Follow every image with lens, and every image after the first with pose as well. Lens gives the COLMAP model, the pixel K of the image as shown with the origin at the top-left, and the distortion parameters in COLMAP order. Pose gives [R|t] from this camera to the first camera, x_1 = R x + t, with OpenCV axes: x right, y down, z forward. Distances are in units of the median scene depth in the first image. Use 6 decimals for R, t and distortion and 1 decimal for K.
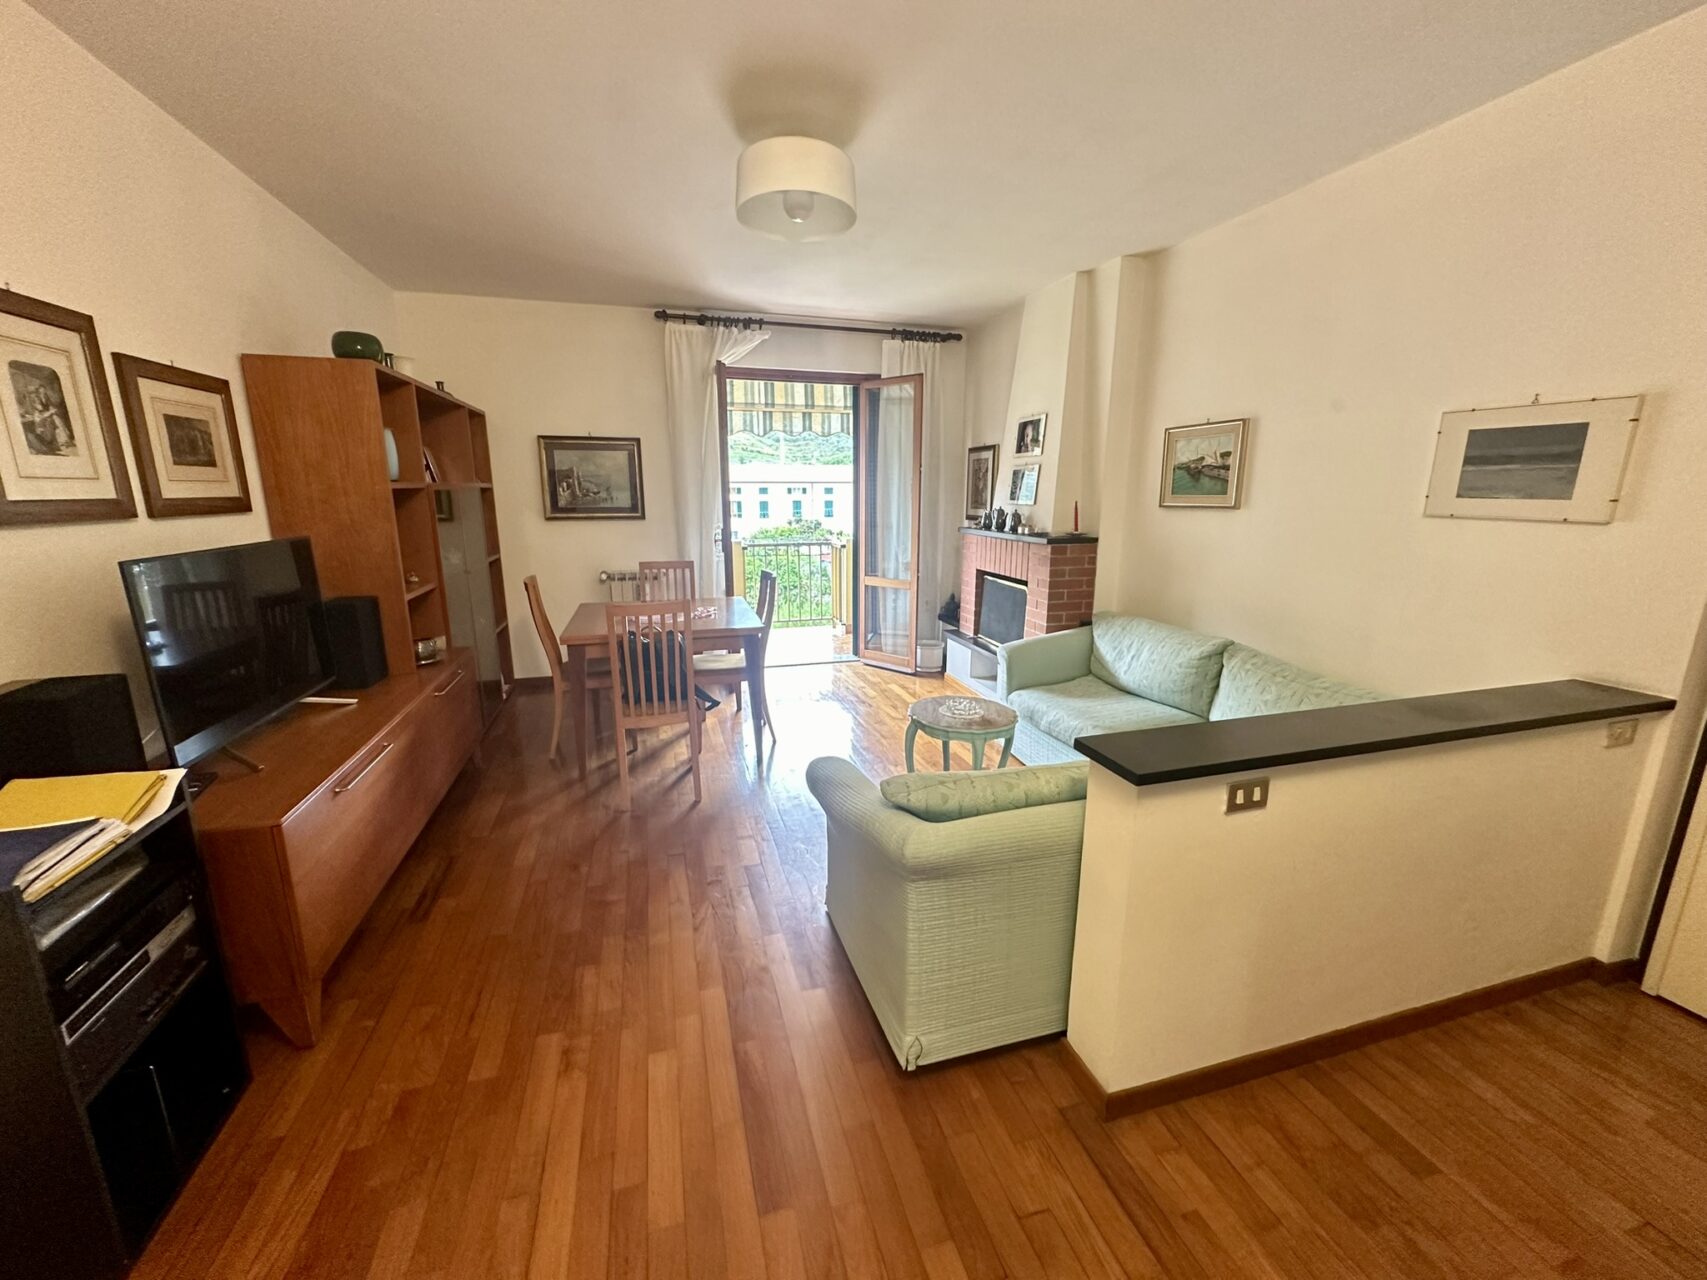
lens RADIAL K [[681.6, 0, 841.4], [0, 681.6, 634.3], [0, 0, 1]] dist [-0.001000, -0.000237]
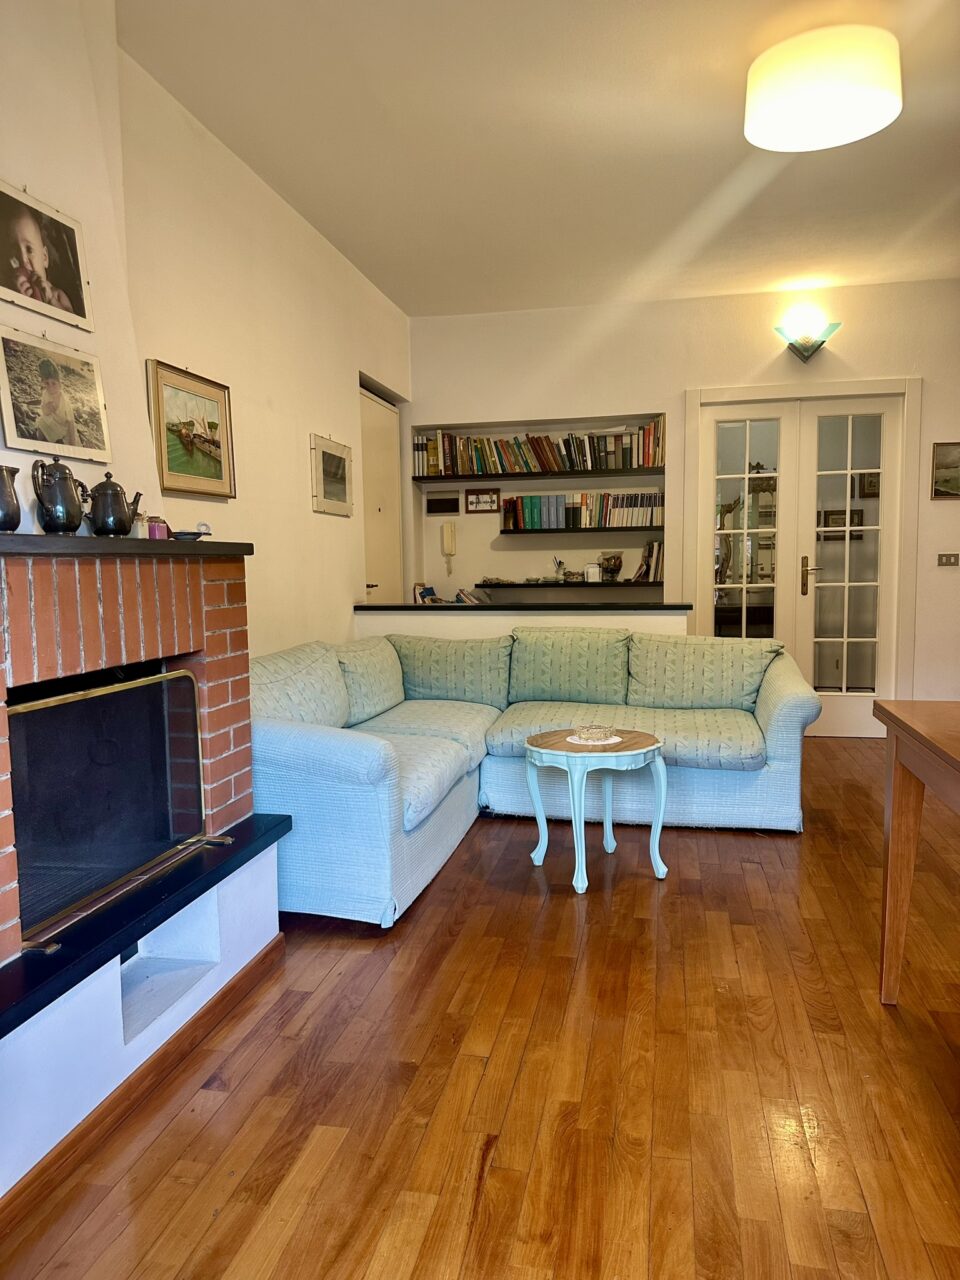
lens RADIAL K [[910.7, 0, 482.3], [0, 910.7, 644.2], [0, 0, 1]] dist [0.079192, -0.006305]
pose [[-0.886321, -0.030566, 0.462061, -0.170218], [0.110635, 0.954945, 0.275389, -0.260609], [-0.449661, 0.295203, -0.843007, 1.670460]]
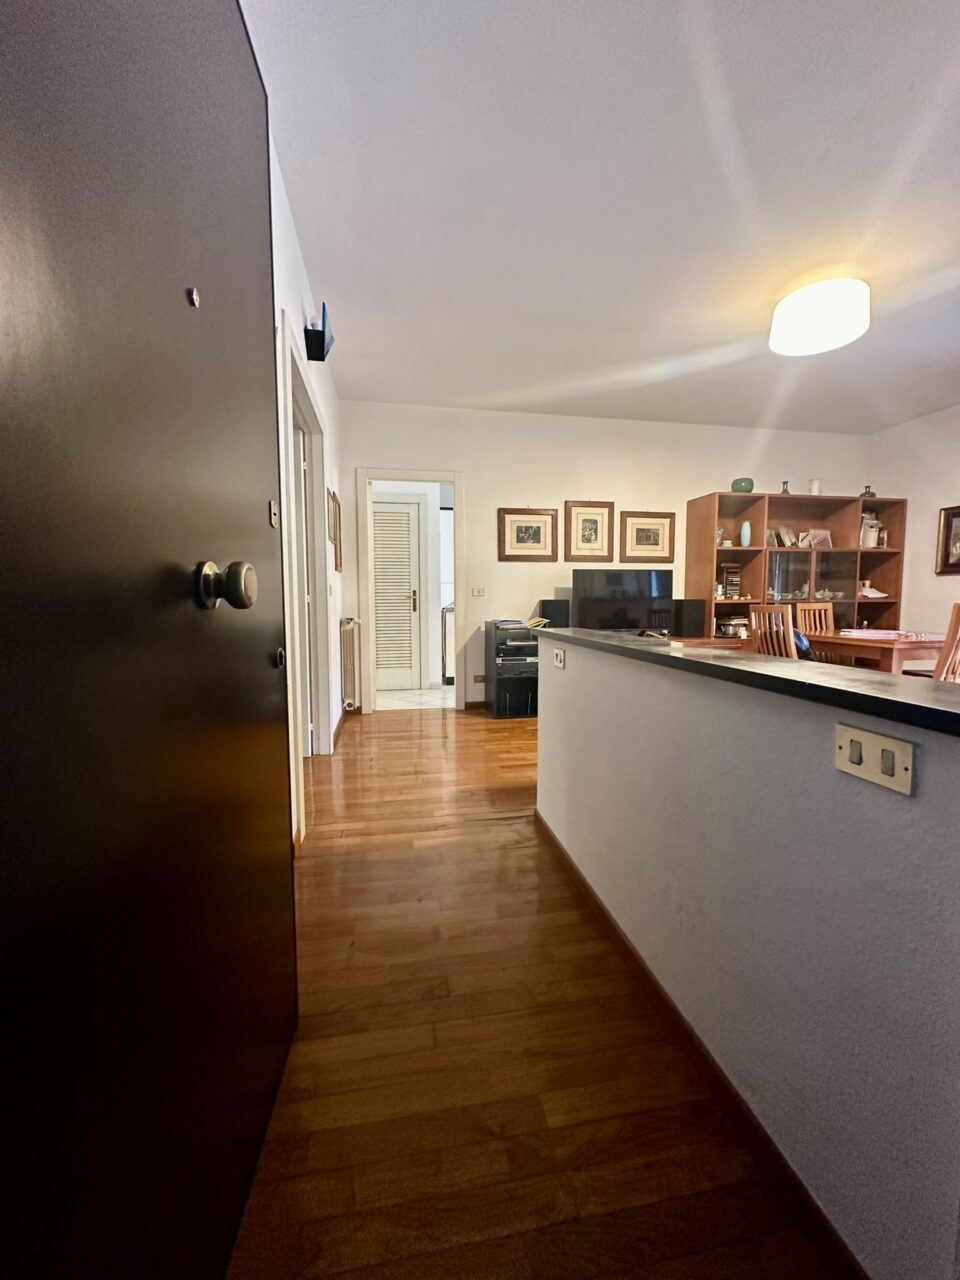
lens RADIAL K [[511.1, 0, 478.0], [0, 511.1, 636.6], [0, 0, 1]] dist [-0.001000, -0.000237]
pose [[-0.099486, 0.073860, -0.992294, 0.827578], [-0.208338, 0.973591, 0.093356, 0.046224], [0.972984, 0.216020, -0.081471, 0.378202]]
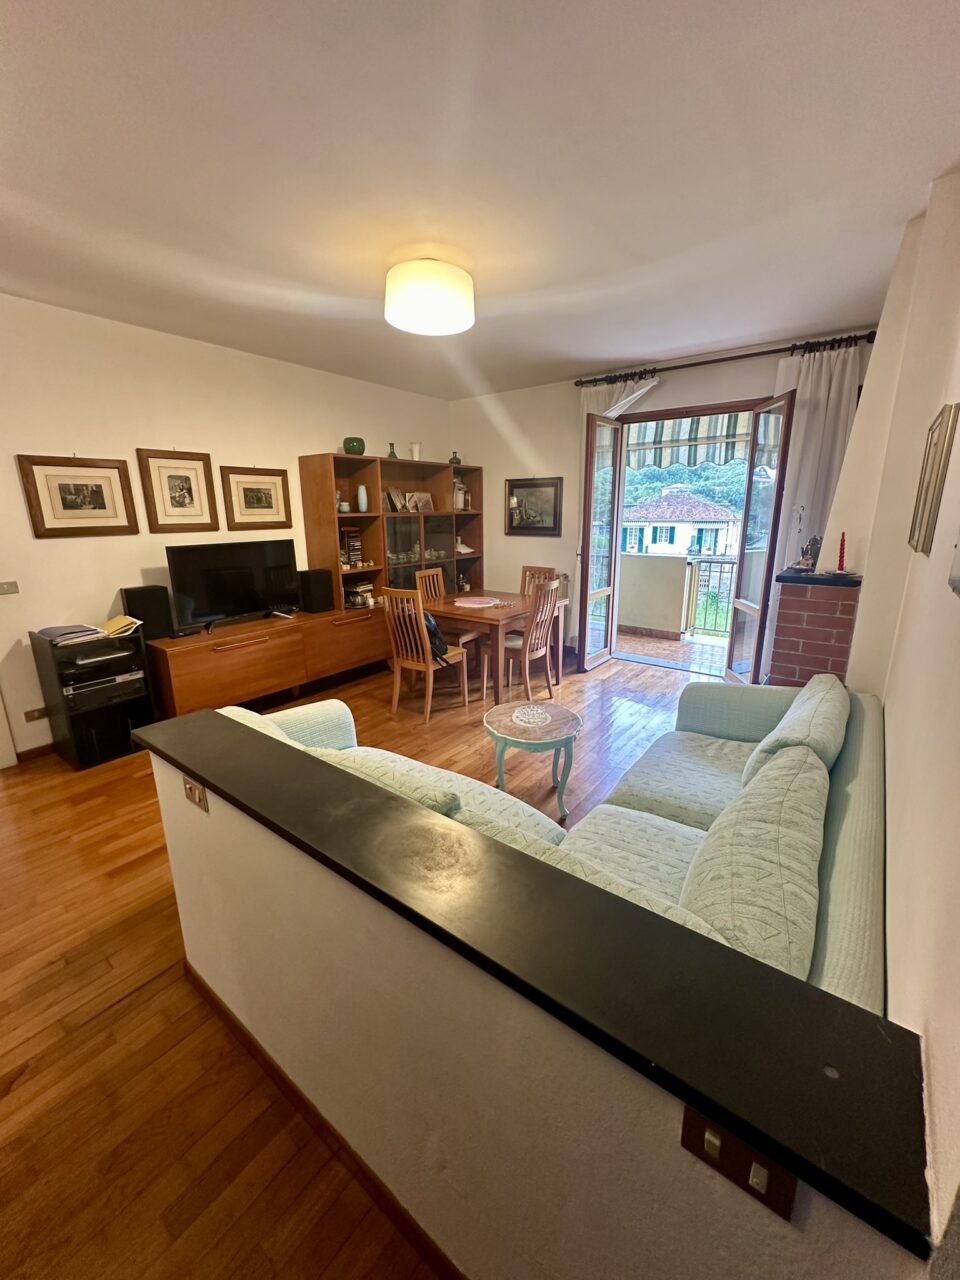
lens RADIAL K [[511.1, 0, 480.2], [0, 511.1, 636.1], [0, 0, 1]] dist [-0.001000, -0.000237]
pose [[0.596871, 0.186698, -0.780313, 0.663037], [-0.158611, 0.980814, 0.113346, -0.088563], [0.786503, 0.056114, 0.615032, 0.351147]]
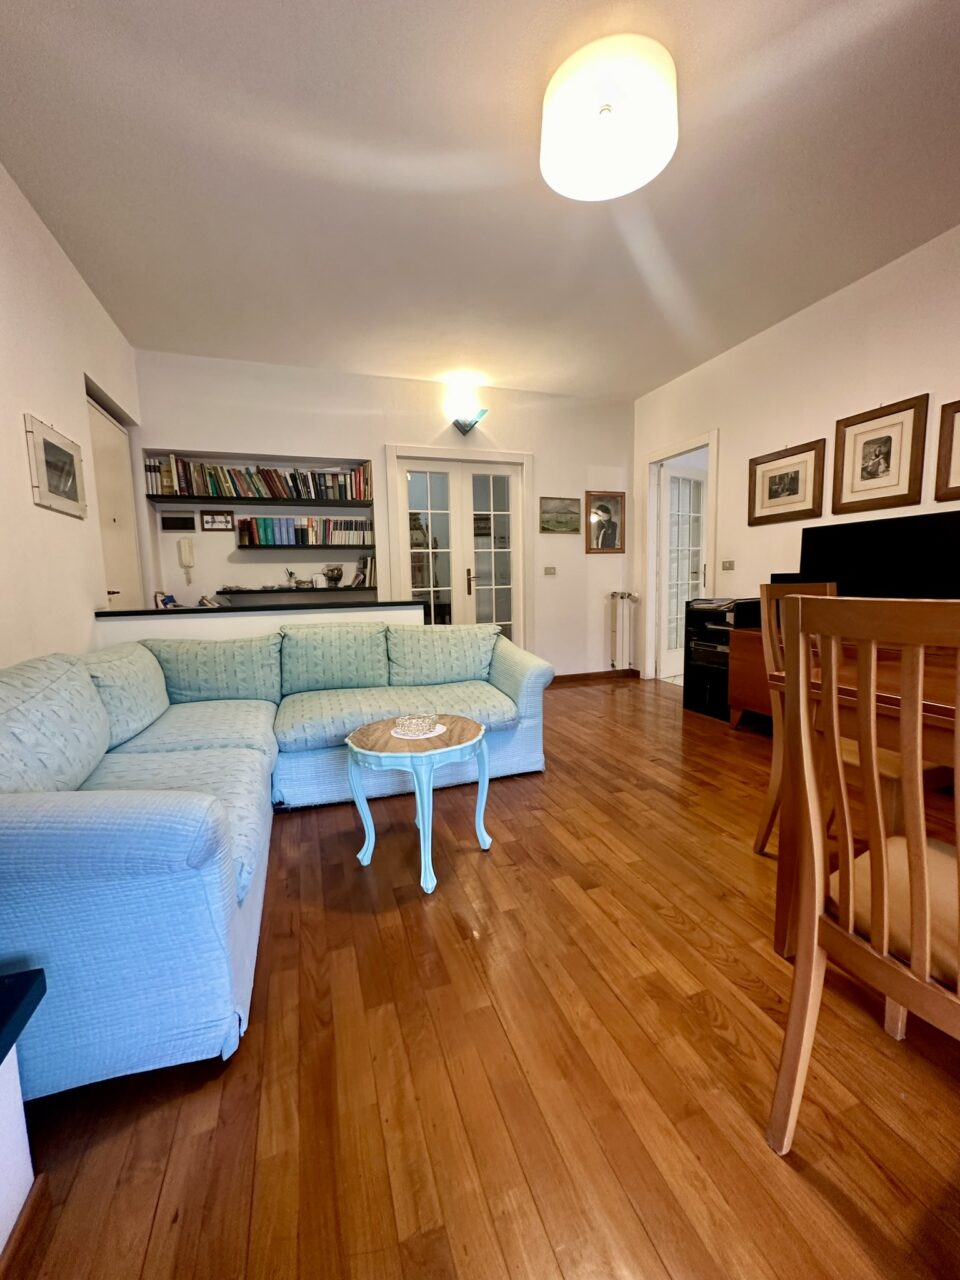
lens RADIAL K [[511.1, 0, 481.3], [0, 511.1, 637.5], [0, 0, 1]] dist [-0.001000, -0.000237]
pose [[-0.997982, 0.027905, -0.057029, 0.116152], [0.008227, 0.947500, 0.319649, -0.158641], [0.062955, 0.318535, -0.945818, 1.337804]]
